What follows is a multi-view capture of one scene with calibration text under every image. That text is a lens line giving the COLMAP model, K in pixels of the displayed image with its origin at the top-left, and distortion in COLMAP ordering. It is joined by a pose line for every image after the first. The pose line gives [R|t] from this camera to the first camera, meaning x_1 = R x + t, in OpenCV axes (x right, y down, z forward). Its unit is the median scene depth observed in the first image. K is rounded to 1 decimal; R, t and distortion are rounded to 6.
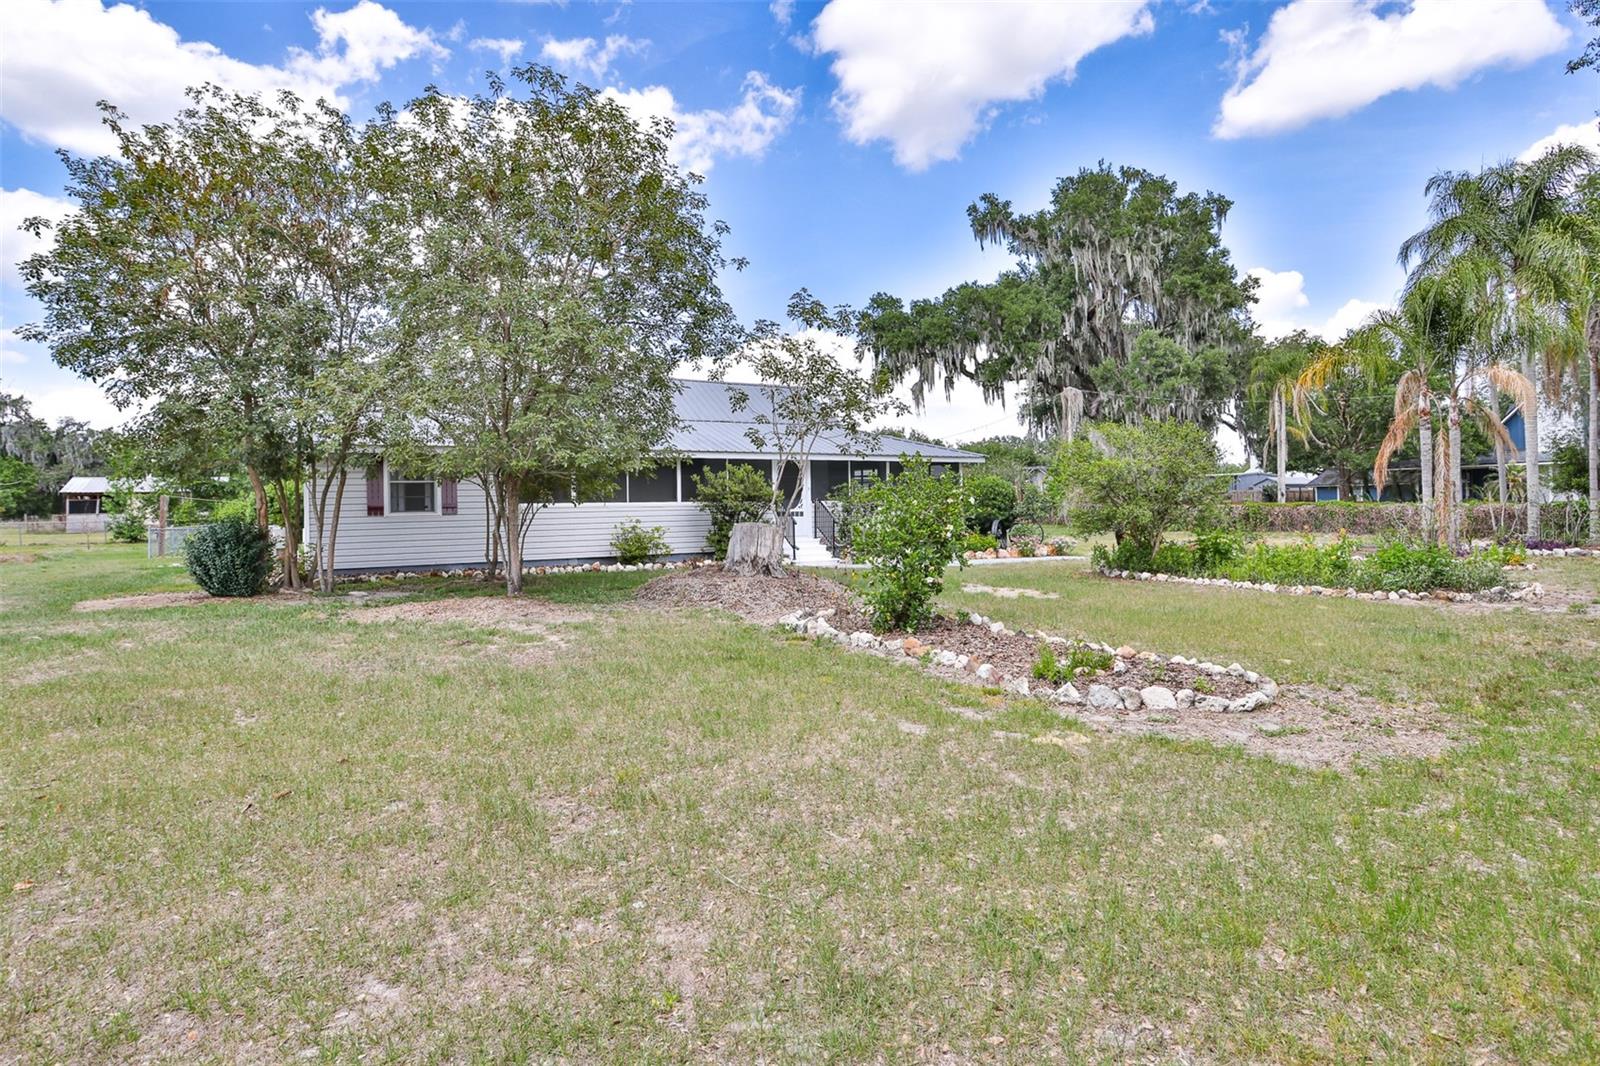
lens RADIAL K [[892.9, 0, 800.0], [0, 892.9, 533.0], [0, 0, 1]] dist [-0.004217, -0.000530]
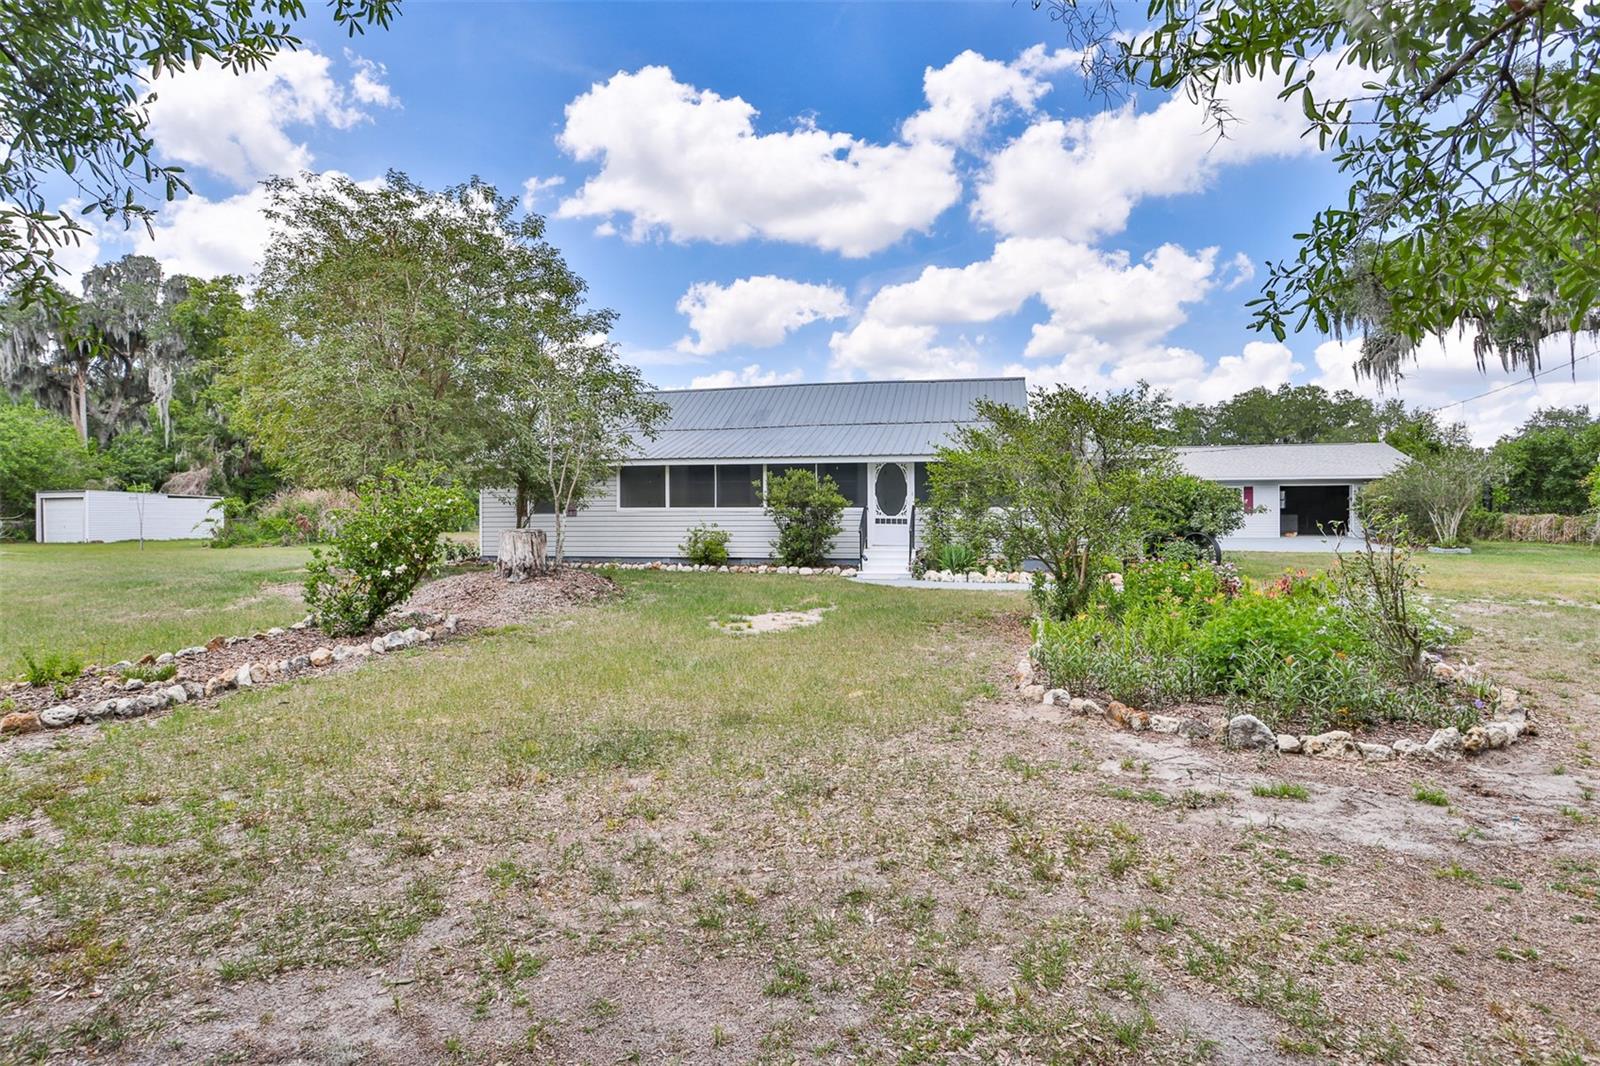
lens RADIAL K [[892.9, 0, 800.0], [0, 892.9, 533.0], [0, 0, 1]] dist [-0.004217, -0.000530]
pose [[0.750665, 0.028133, -0.660084, 0.584617], [-0.030332, 0.999507, 0.008105, -0.015414], [0.659986, 0.013938, 0.751148, 0.273960]]
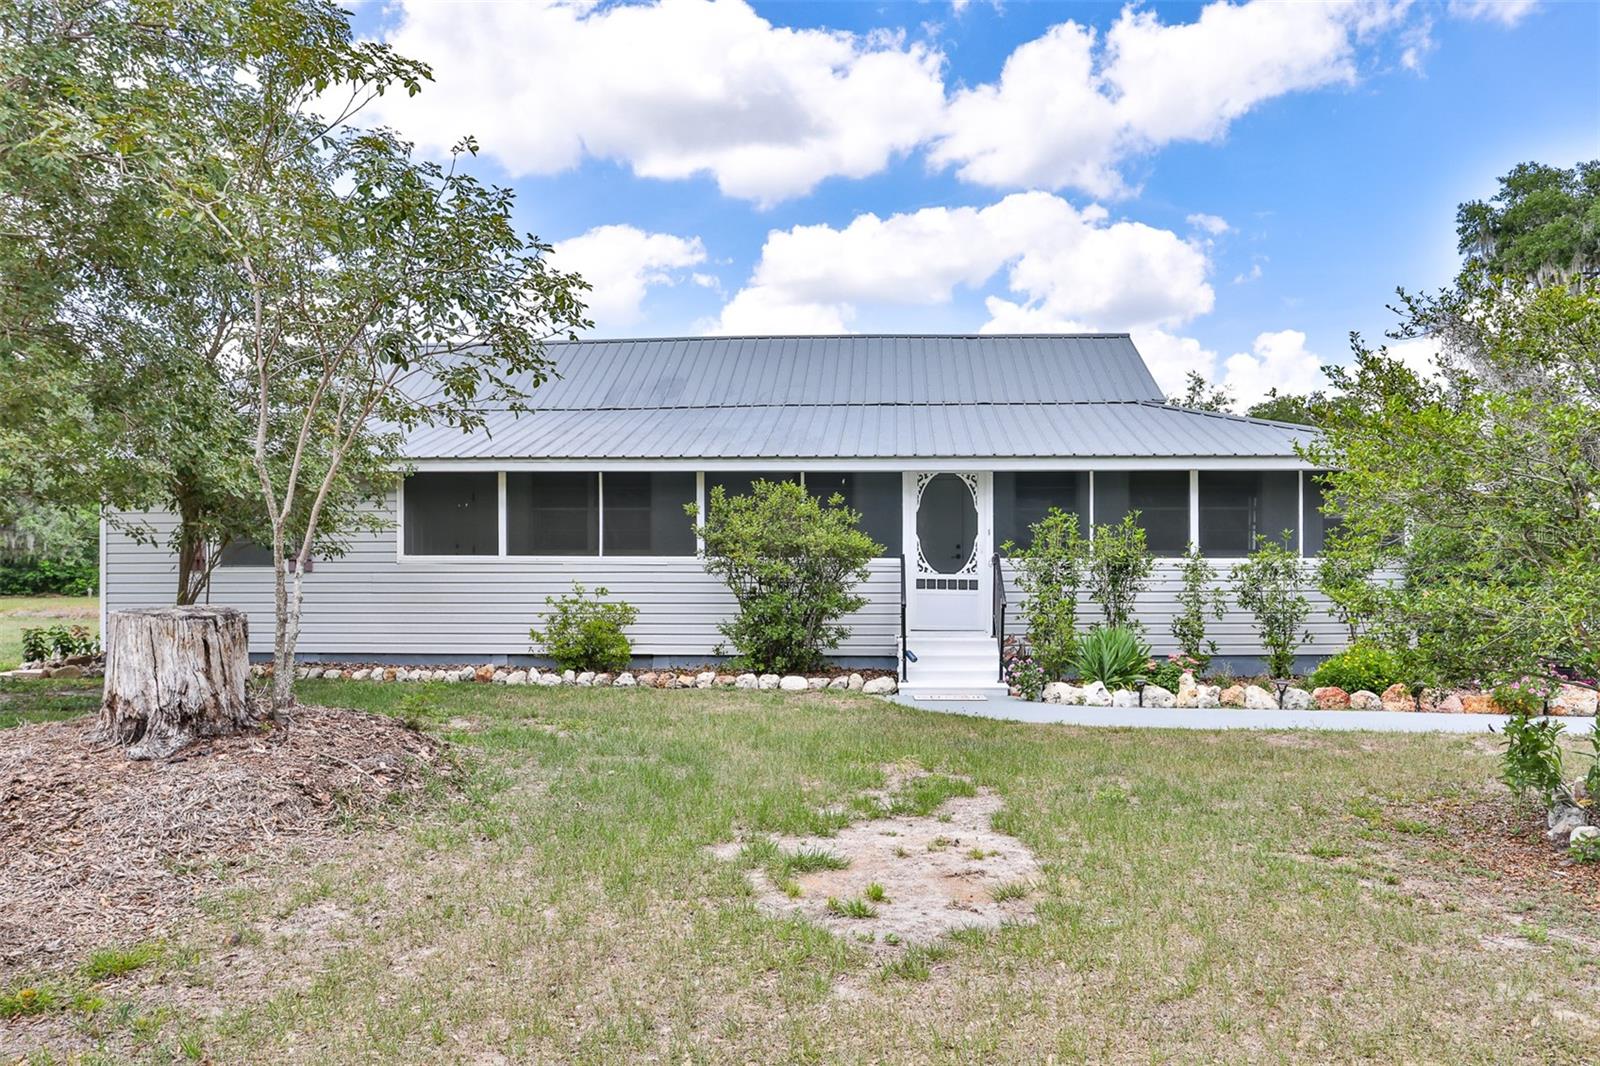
lens RADIAL K [[1200.8, 0, 804.5], [0, 1200.8, 580.1], [0, 0, 1]] dist [0.003583, 0.048322]
pose [[0.844693, 0.022460, -0.534779, 0.301287], [-0.032141, 0.999445, -0.008793, -0.017123], [0.534285, 0.024615, 0.844946, 0.455814]]
